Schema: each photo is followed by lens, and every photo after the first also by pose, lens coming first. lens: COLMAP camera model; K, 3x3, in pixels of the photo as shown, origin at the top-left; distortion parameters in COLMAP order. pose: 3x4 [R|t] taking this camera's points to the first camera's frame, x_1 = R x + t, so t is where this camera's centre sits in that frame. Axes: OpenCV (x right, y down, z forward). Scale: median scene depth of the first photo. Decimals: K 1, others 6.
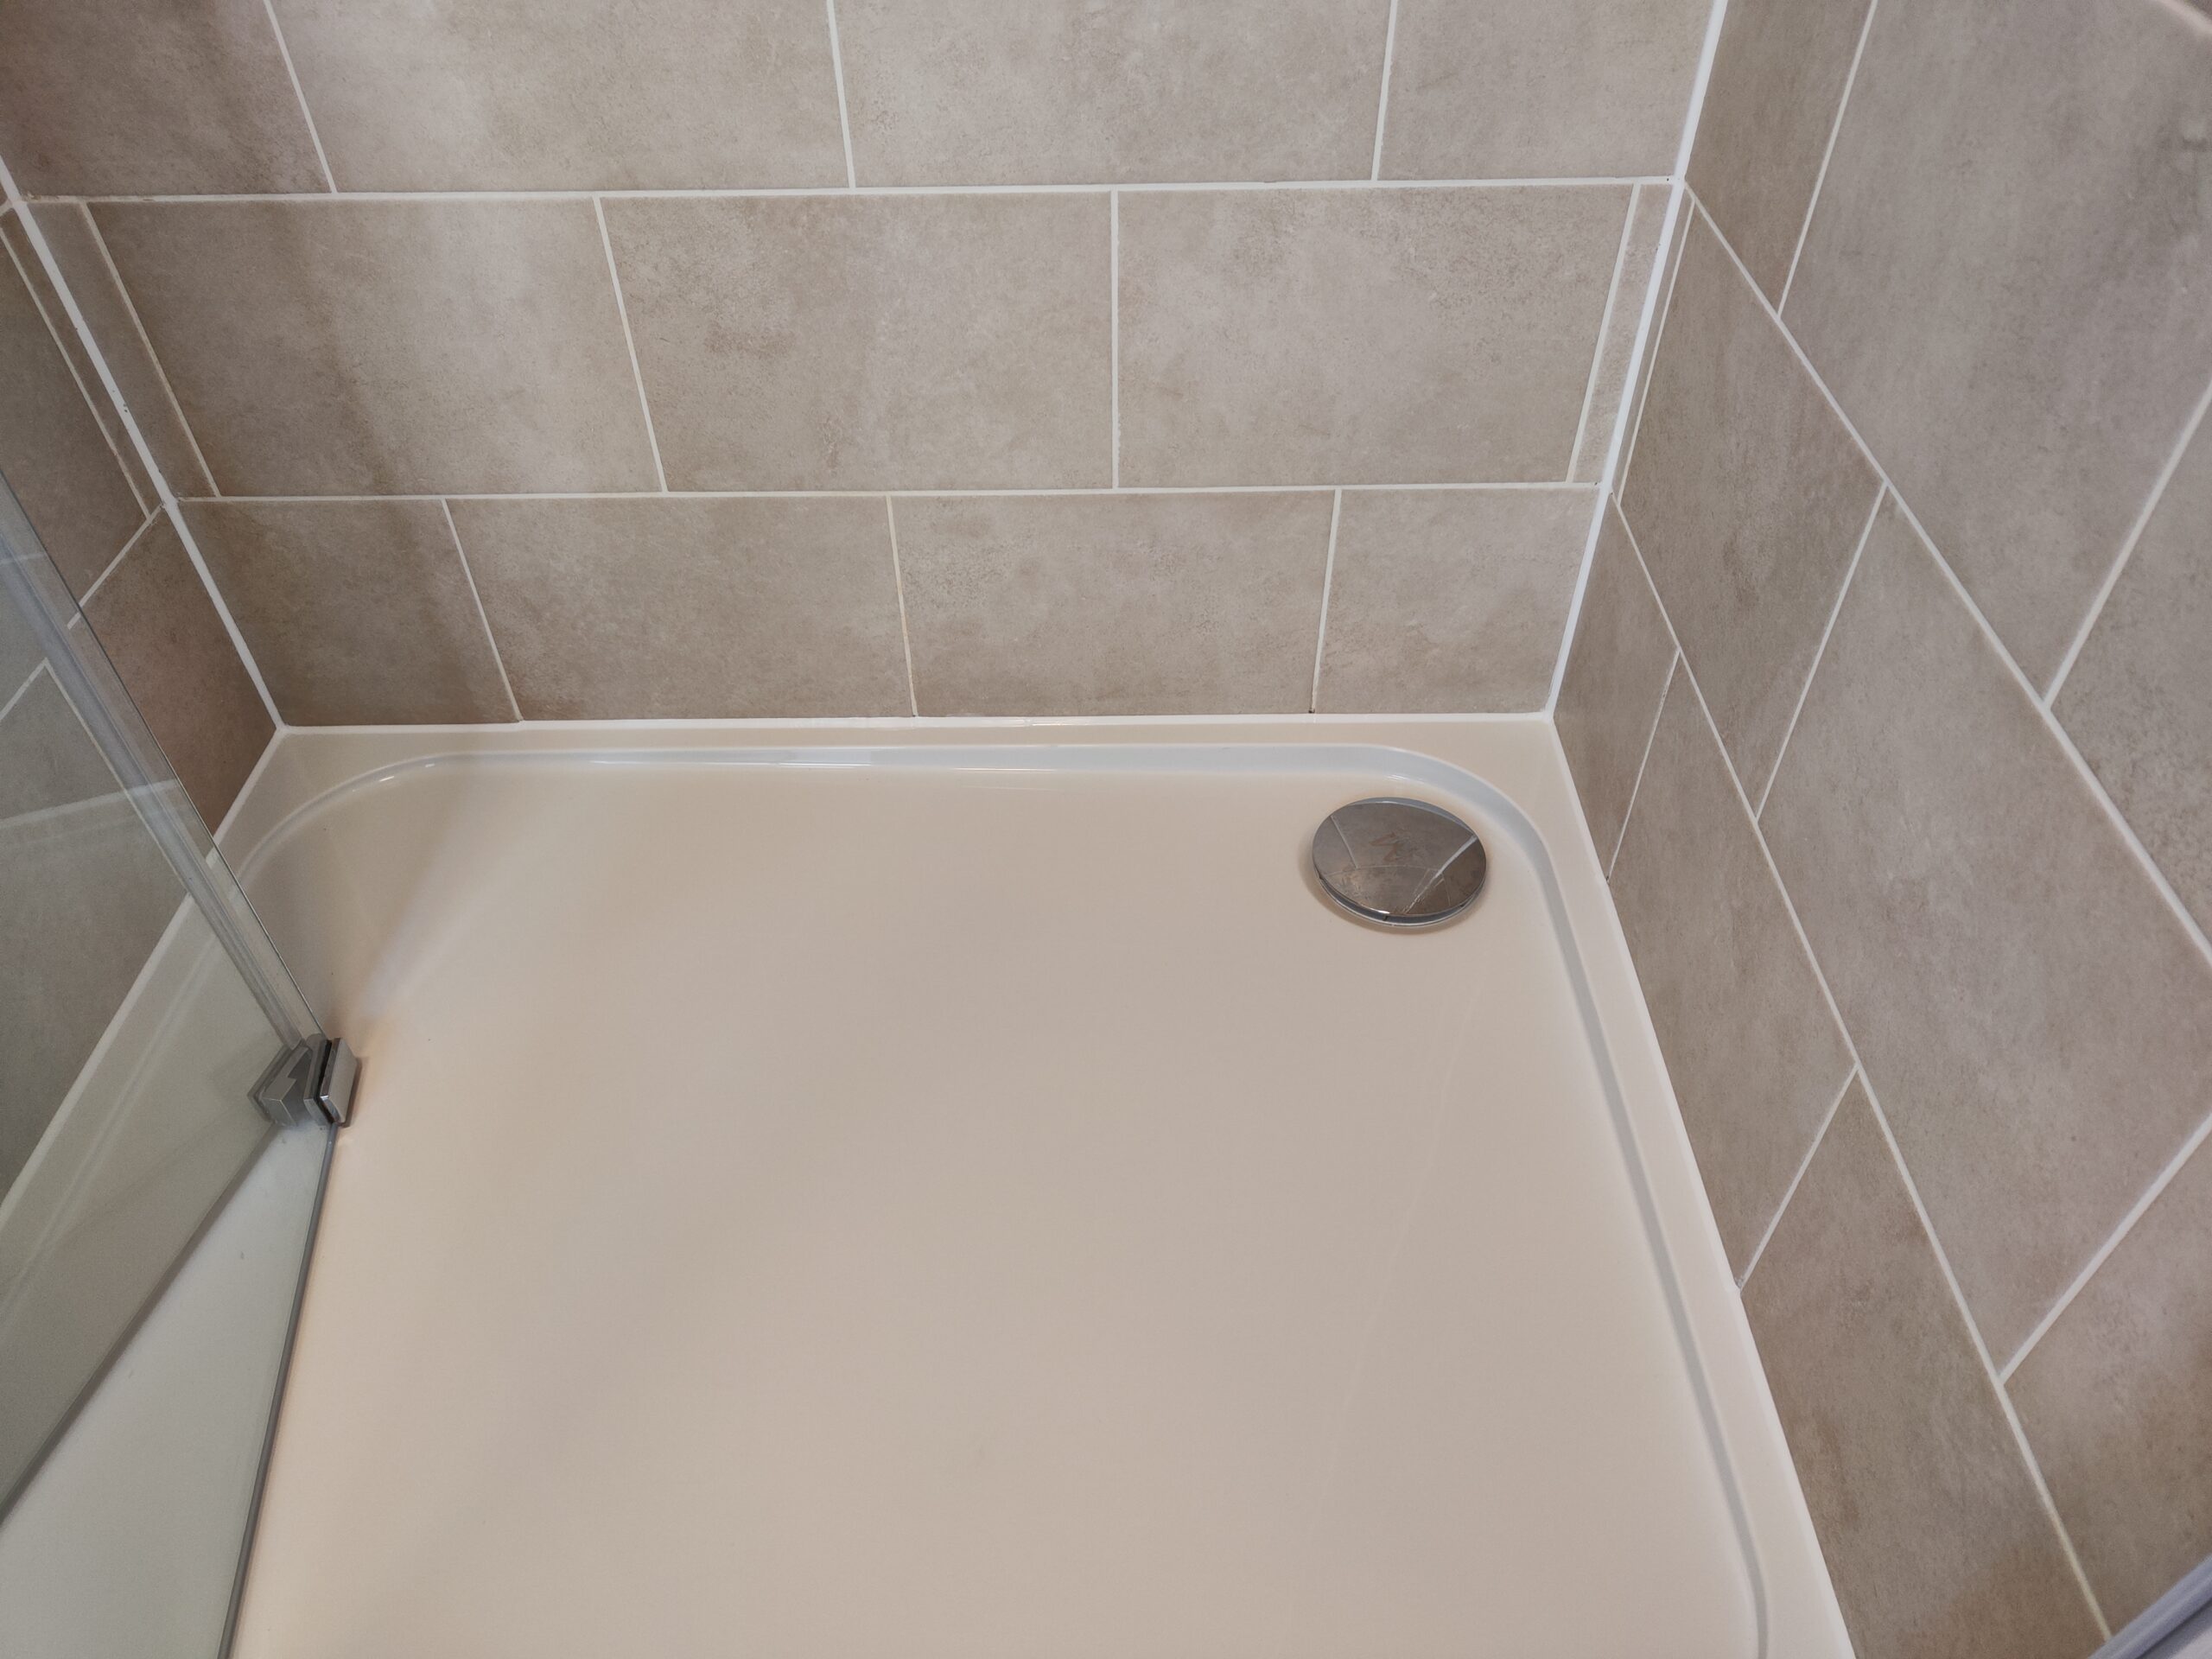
lens RADIAL K [[1544.8, 0, 1097.6], [0, 1544.8, 824.0], [0, 0, 1]] dist [0.009349, 0.007686]
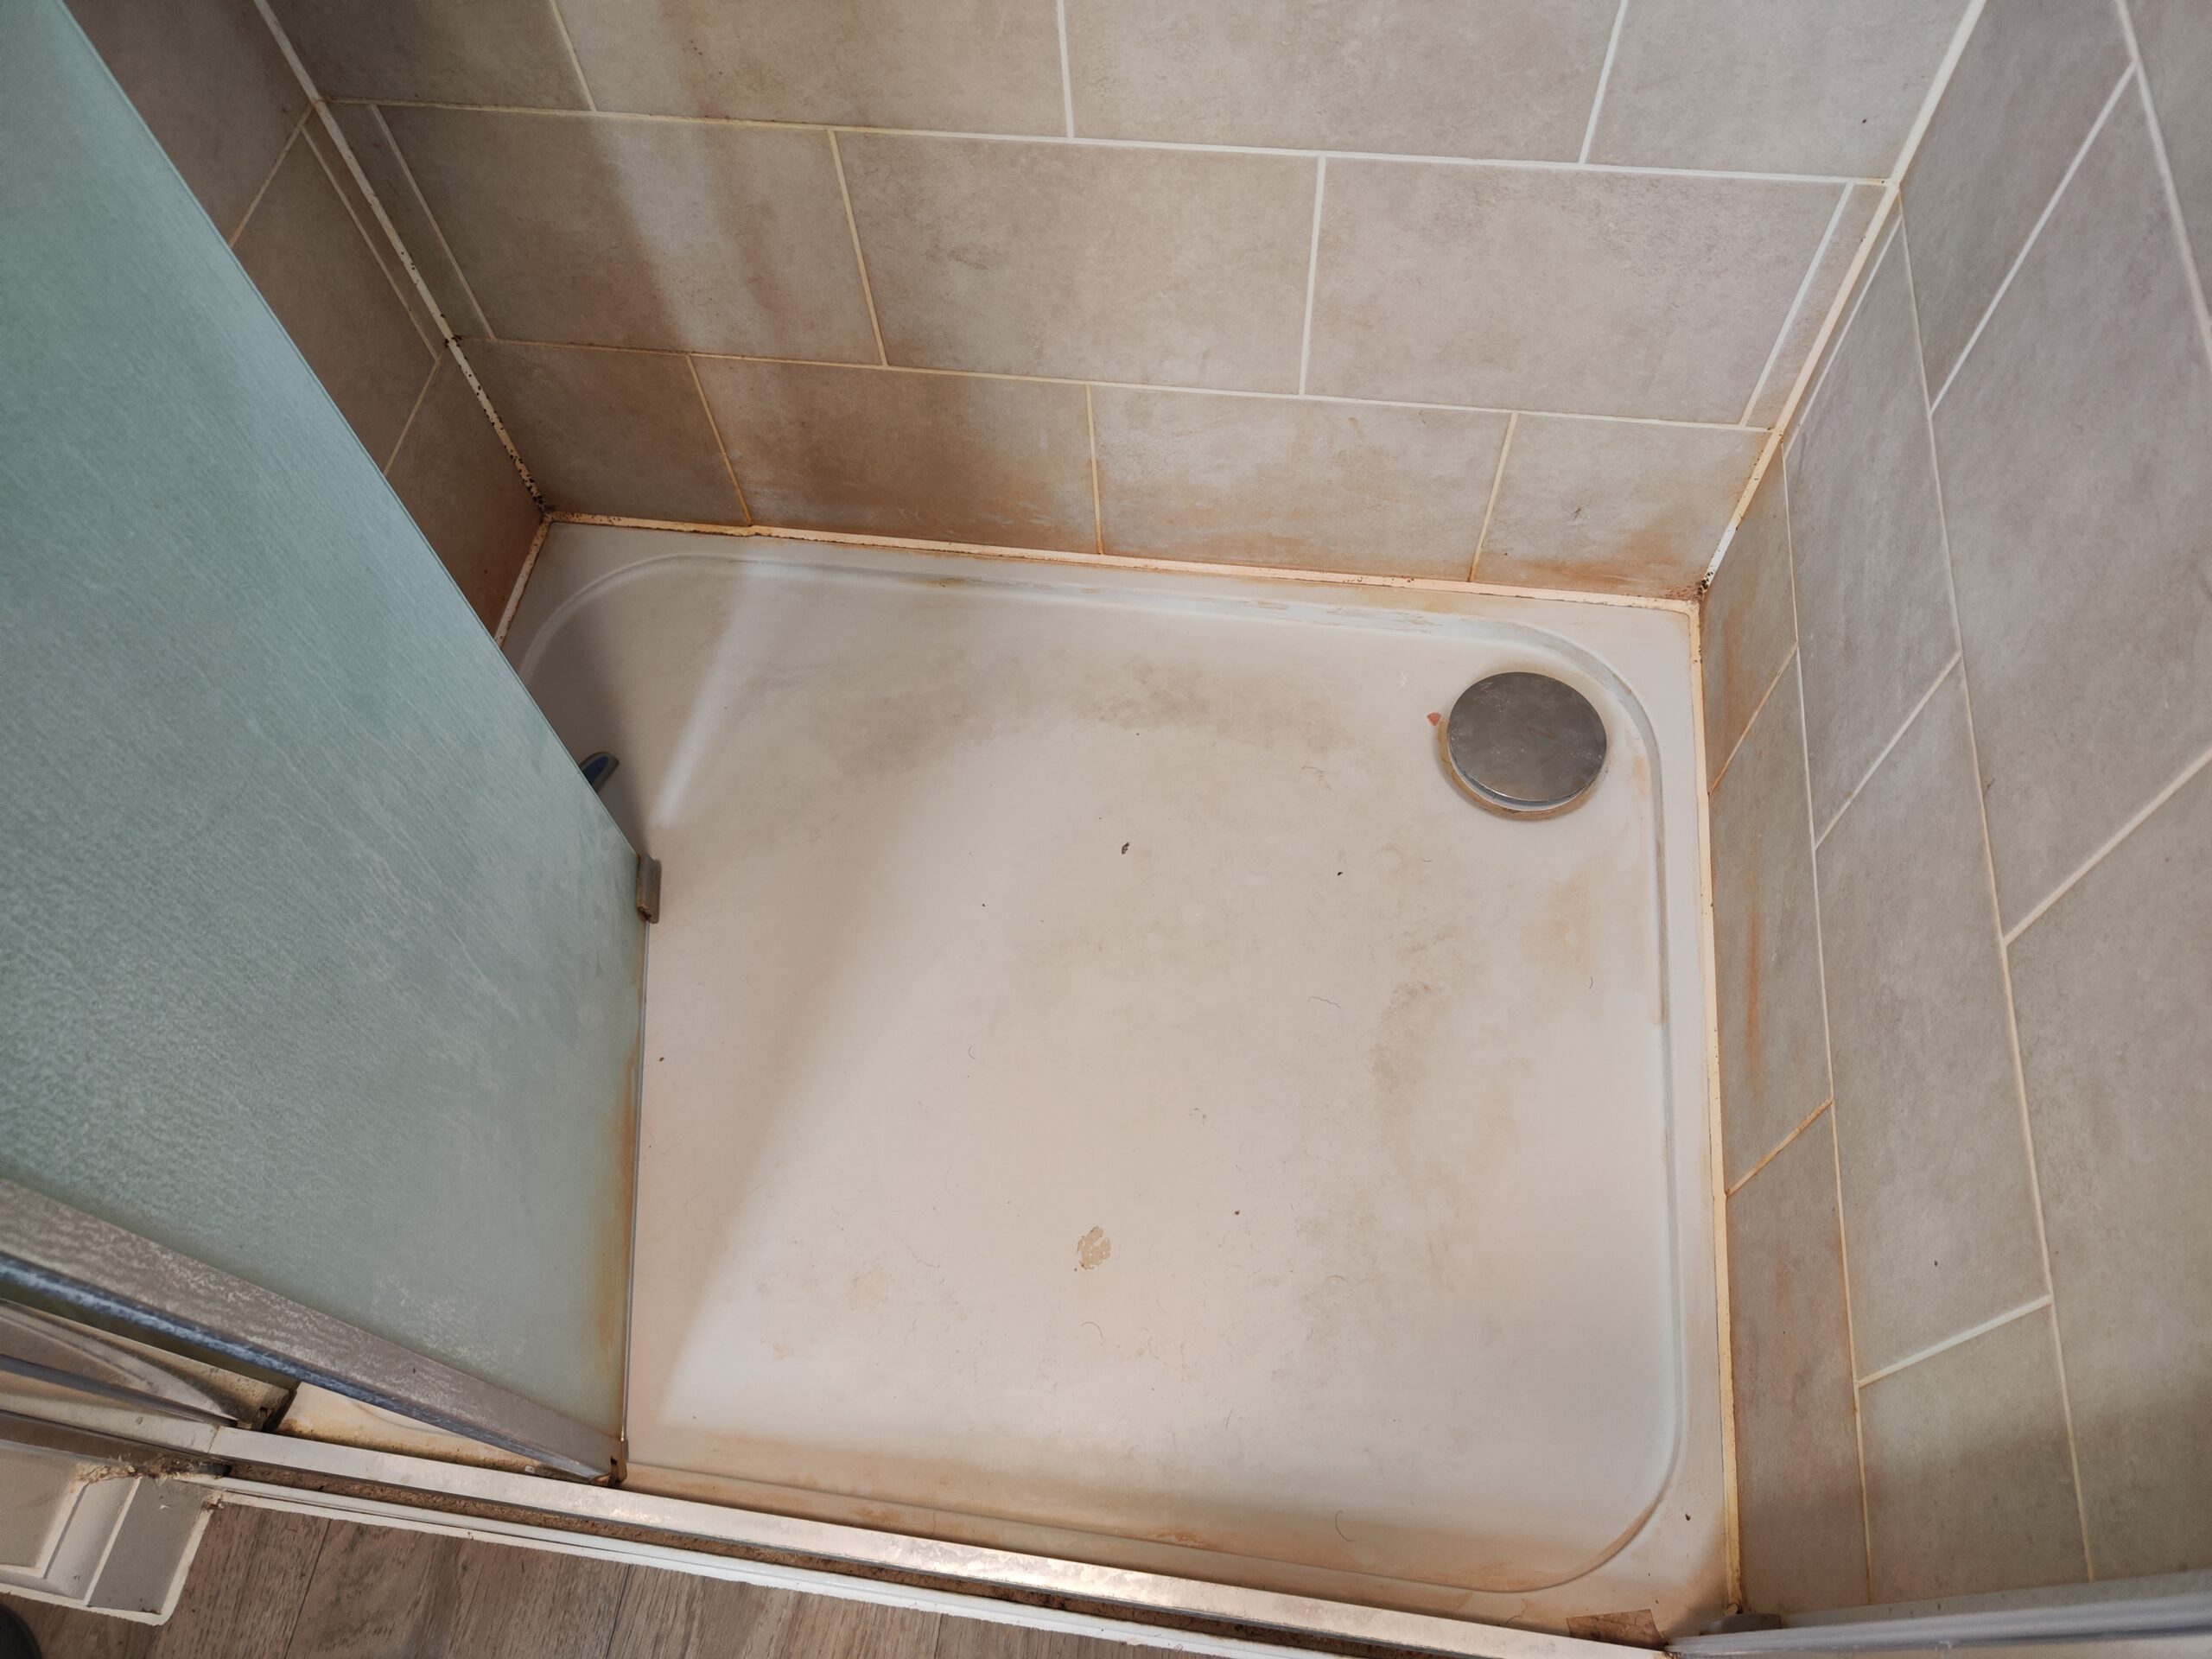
lens RADIAL K [[1544.8, 0, 1113.9], [0, 1544.8, 837.8], [0, 0, 1]] dist [0.009349, 0.007686]
pose [[0.990655, 0.102458, -0.090033, 0.012422], [-0.069564, 0.947323, 0.312634, -0.289842], [0.117322, -0.303450, 0.945597, -0.123033]]
